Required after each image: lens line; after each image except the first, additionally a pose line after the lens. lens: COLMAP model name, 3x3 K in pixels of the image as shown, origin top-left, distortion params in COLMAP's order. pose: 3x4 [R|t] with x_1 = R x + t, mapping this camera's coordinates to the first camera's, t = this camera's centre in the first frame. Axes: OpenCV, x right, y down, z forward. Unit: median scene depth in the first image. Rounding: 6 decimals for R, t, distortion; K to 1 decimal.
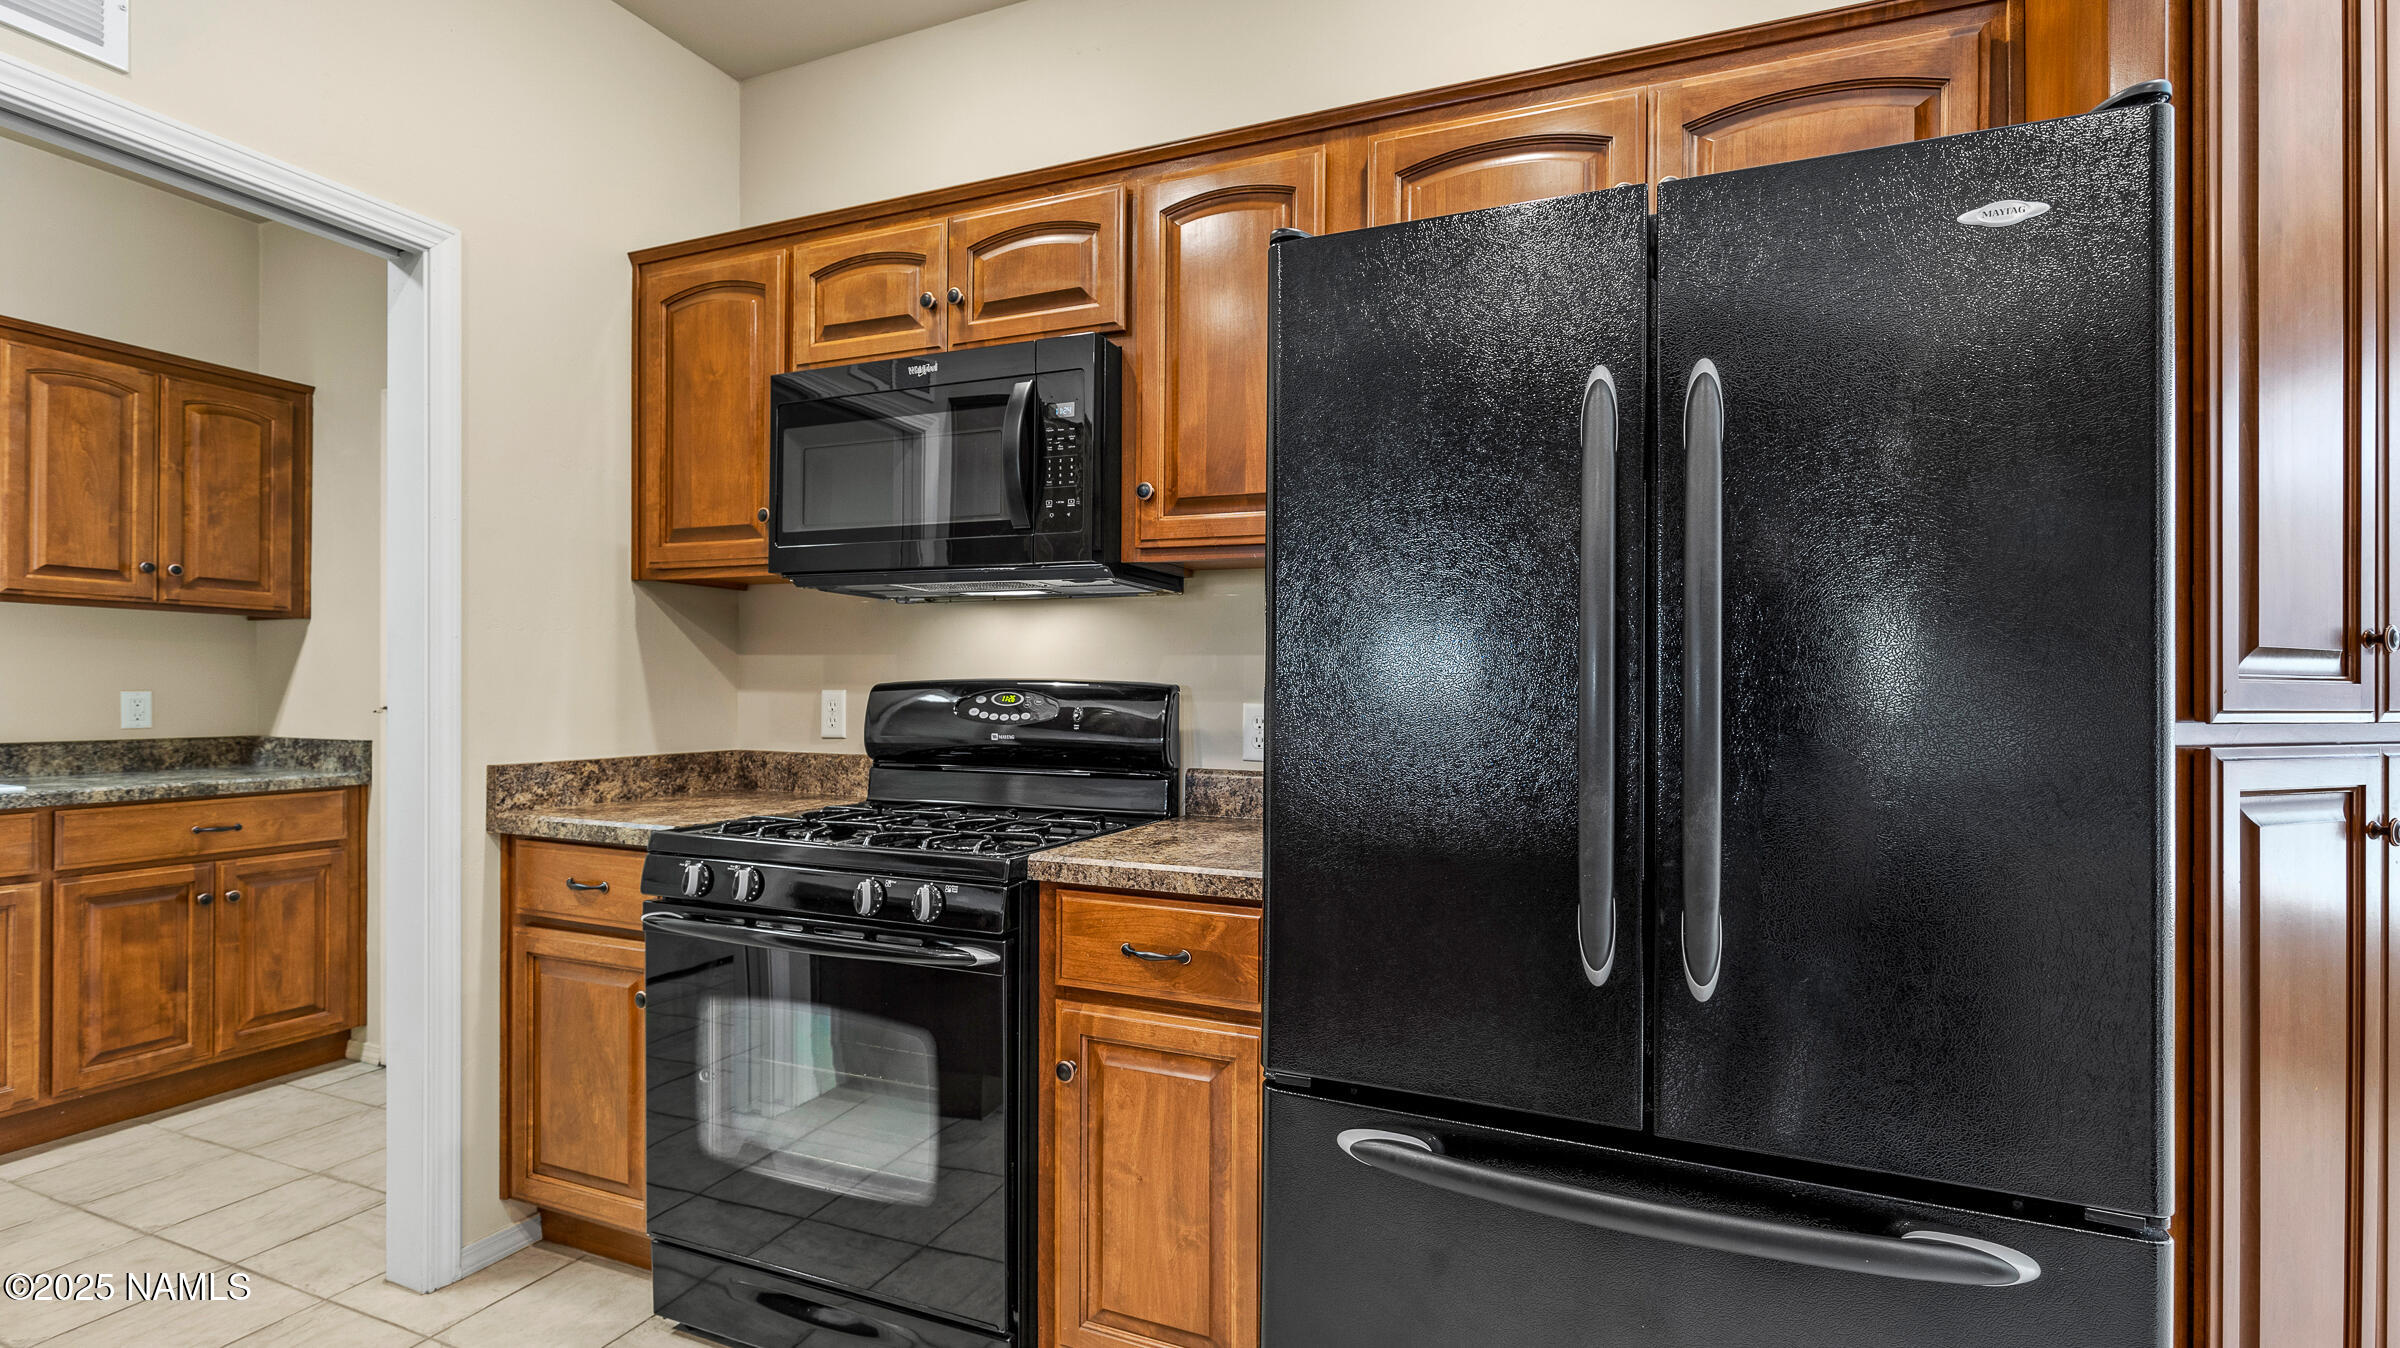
lens RADIAL K [[1076.8, 0, 1194.1], [0, 1076.8, 685.5], [0, 0, 1]] dist [0.001606, 0.000696]
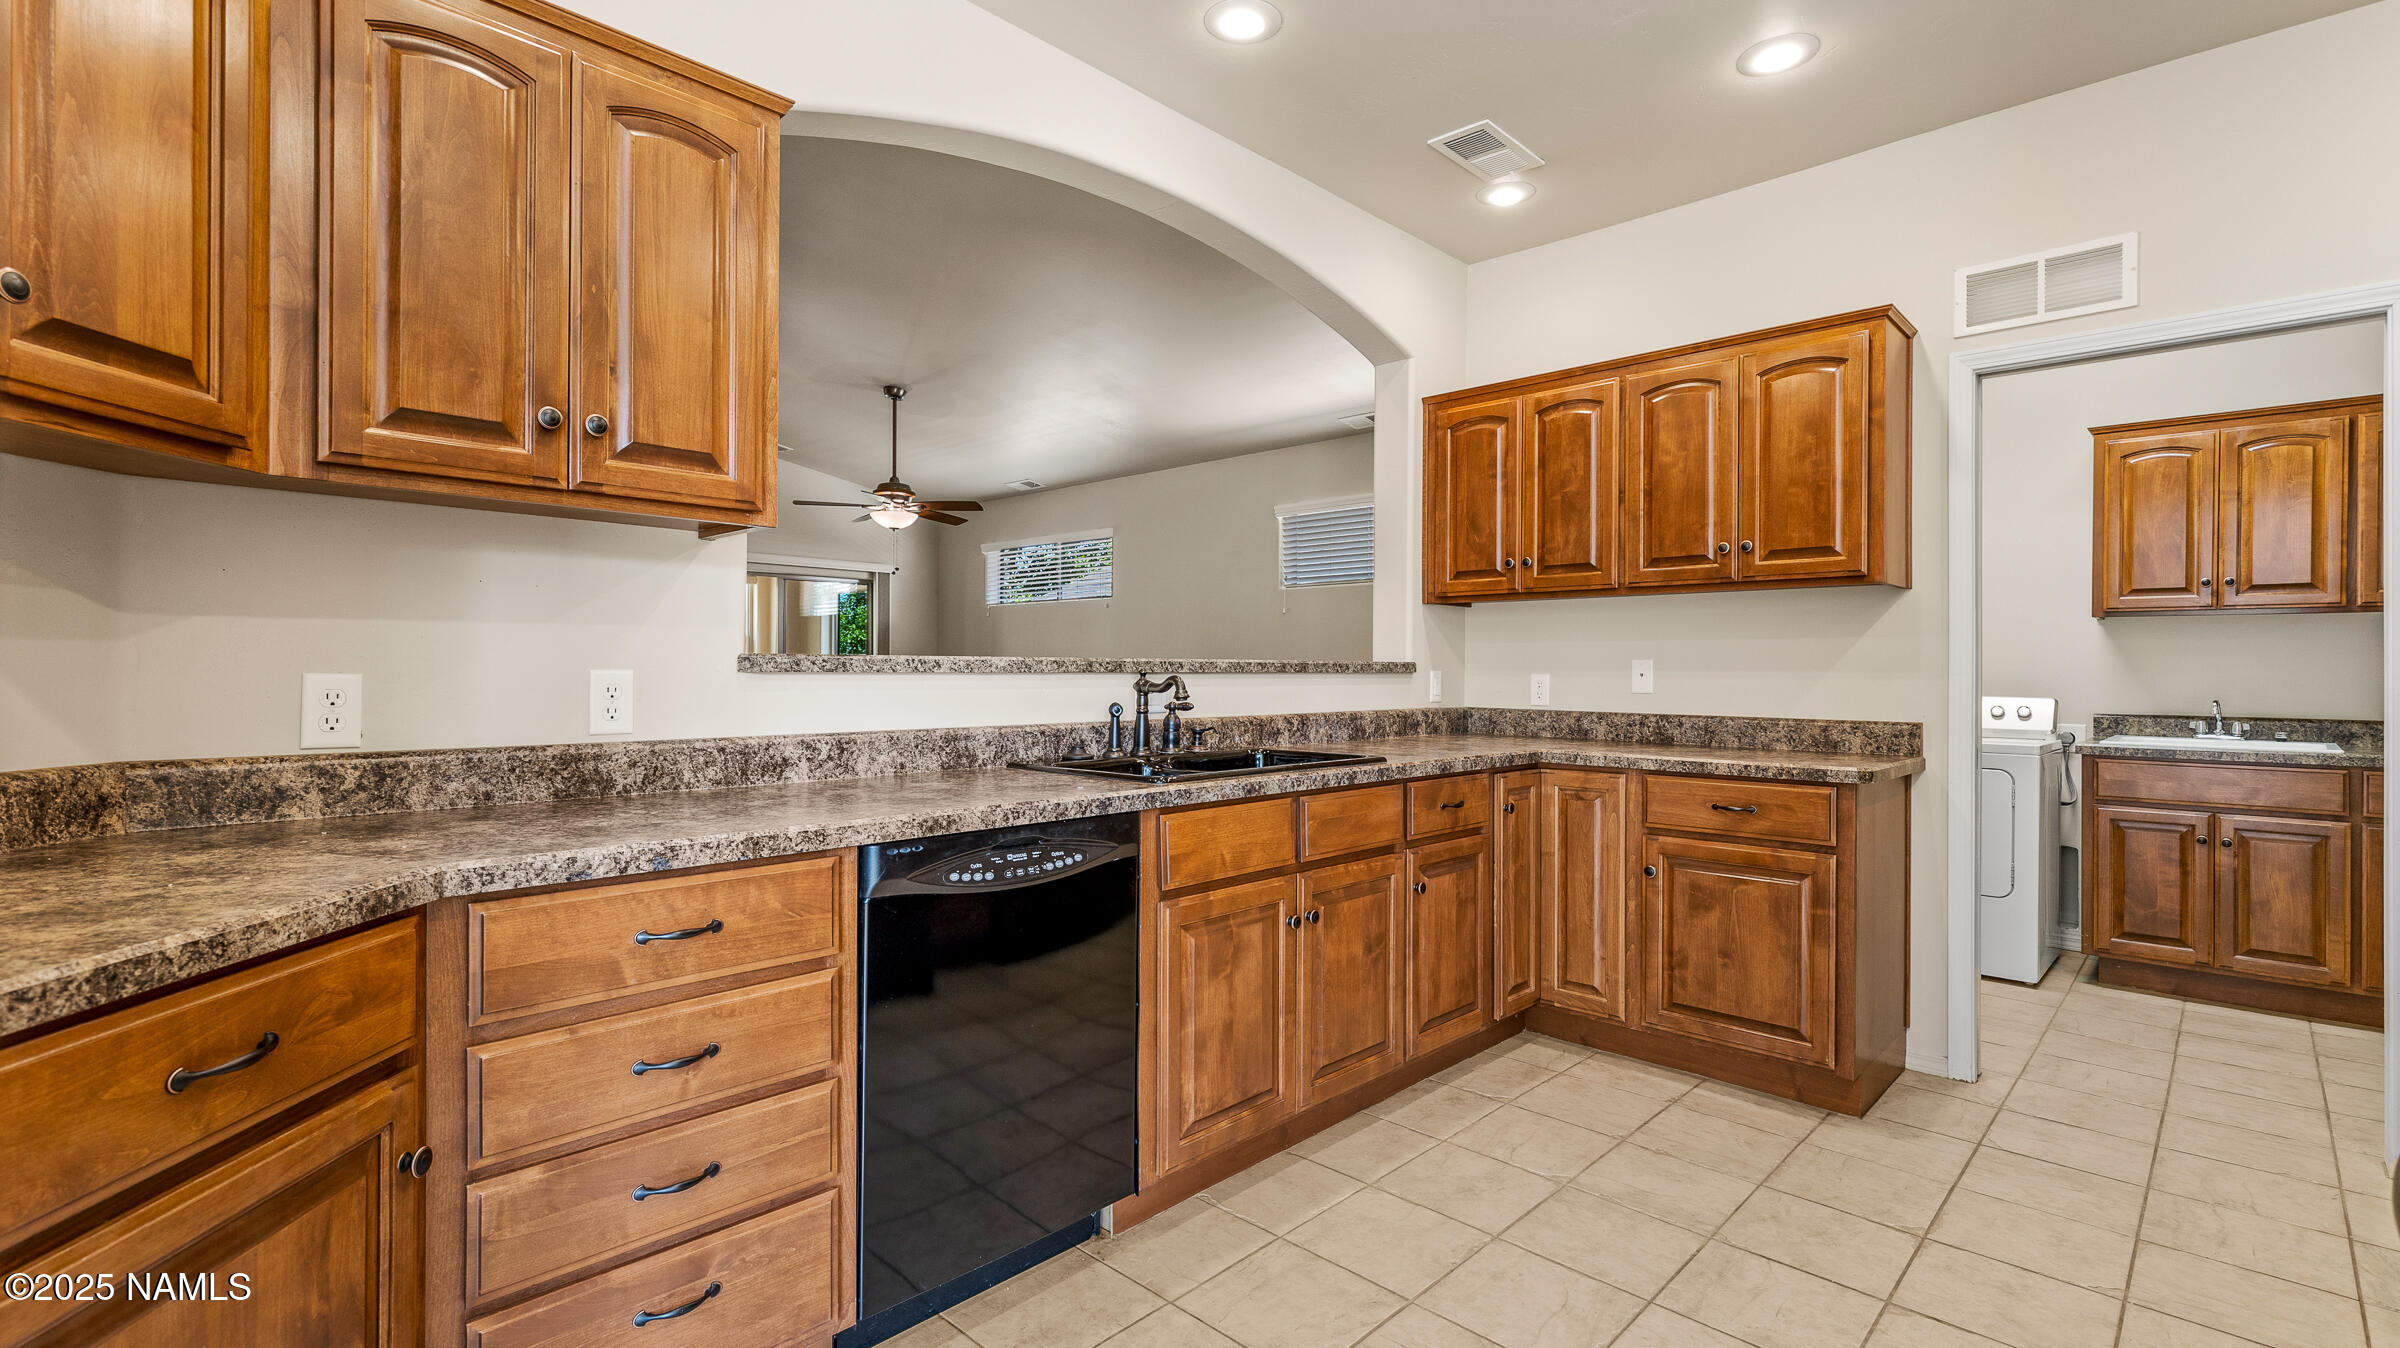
lens RADIAL K [[1076.8, 0, 1206.8], [0, 1076.8, 681.4], [0, 0, 1]] dist [0.001606, 0.000696]
pose [[-0.353985, -0.003824, -0.935243, 0.578816], [-0.002613, 0.999992, -0.003100, 0.013565], [0.935247, 0.001347, -0.353992, 0.131068]]
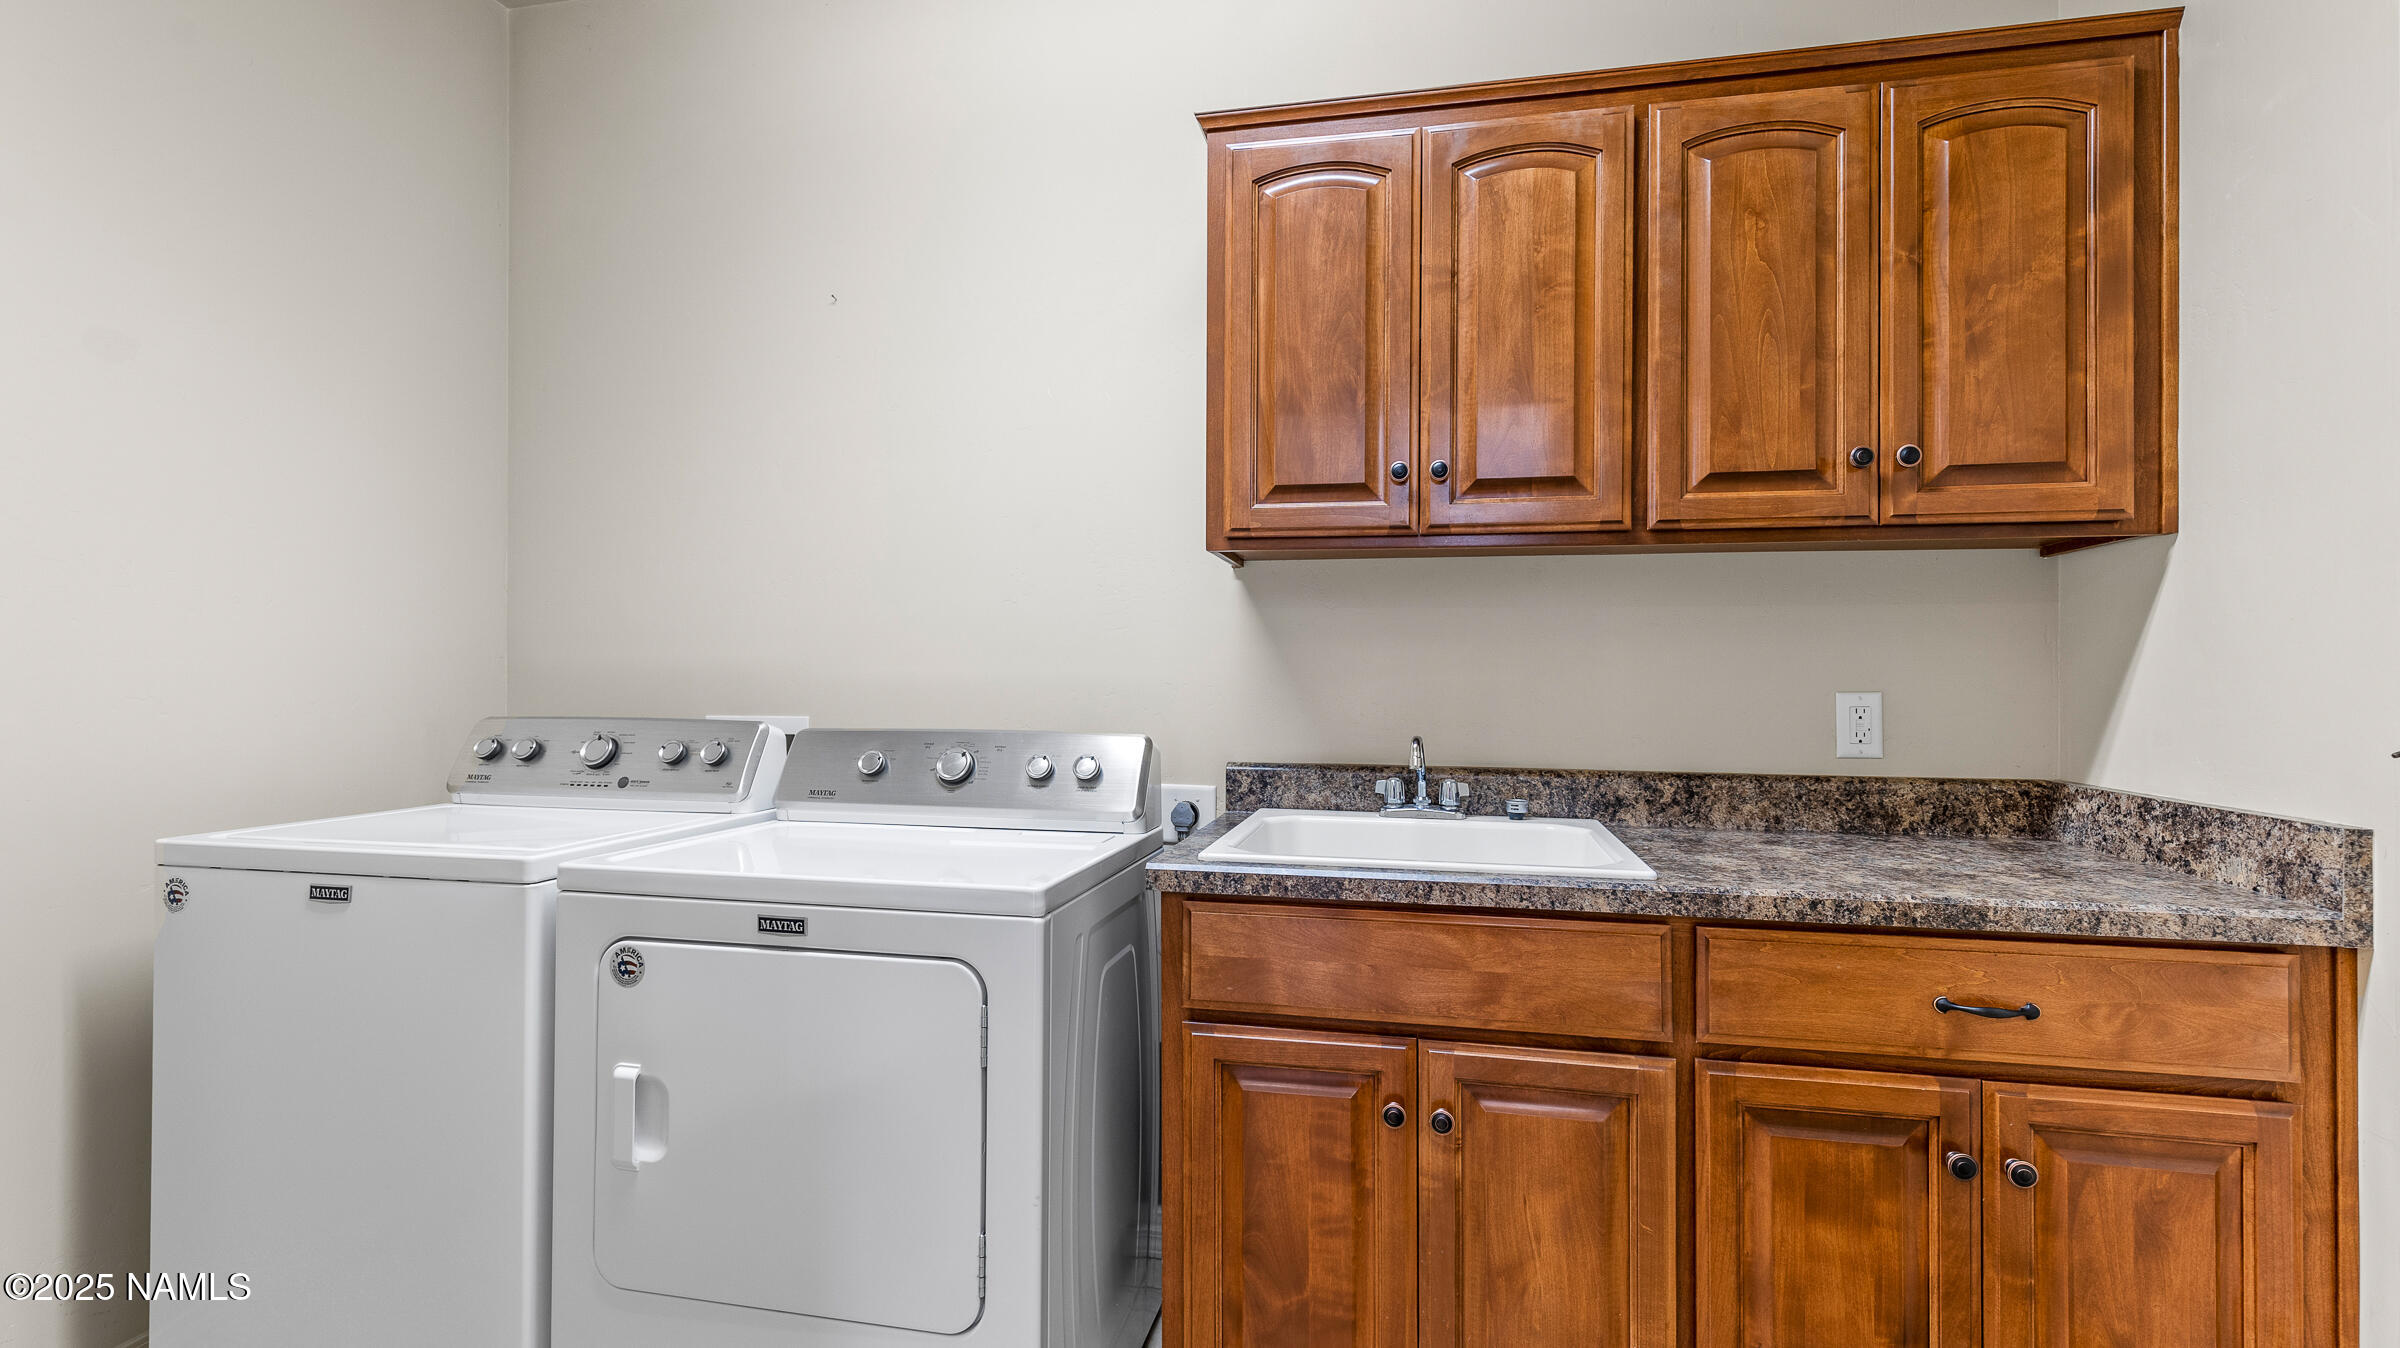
lens RADIAL K [[1076.8, 0, 1197.7], [0, 1076.8, 678.8], [0, 0, 1]] dist [0.001606, 0.000696]
pose [[0.193746, -0.007020, -0.981027, -0.515051], [0.003773, 0.999972, -0.006411, 0.000190], [0.981044, -0.002460, 0.193767, 0.577125]]
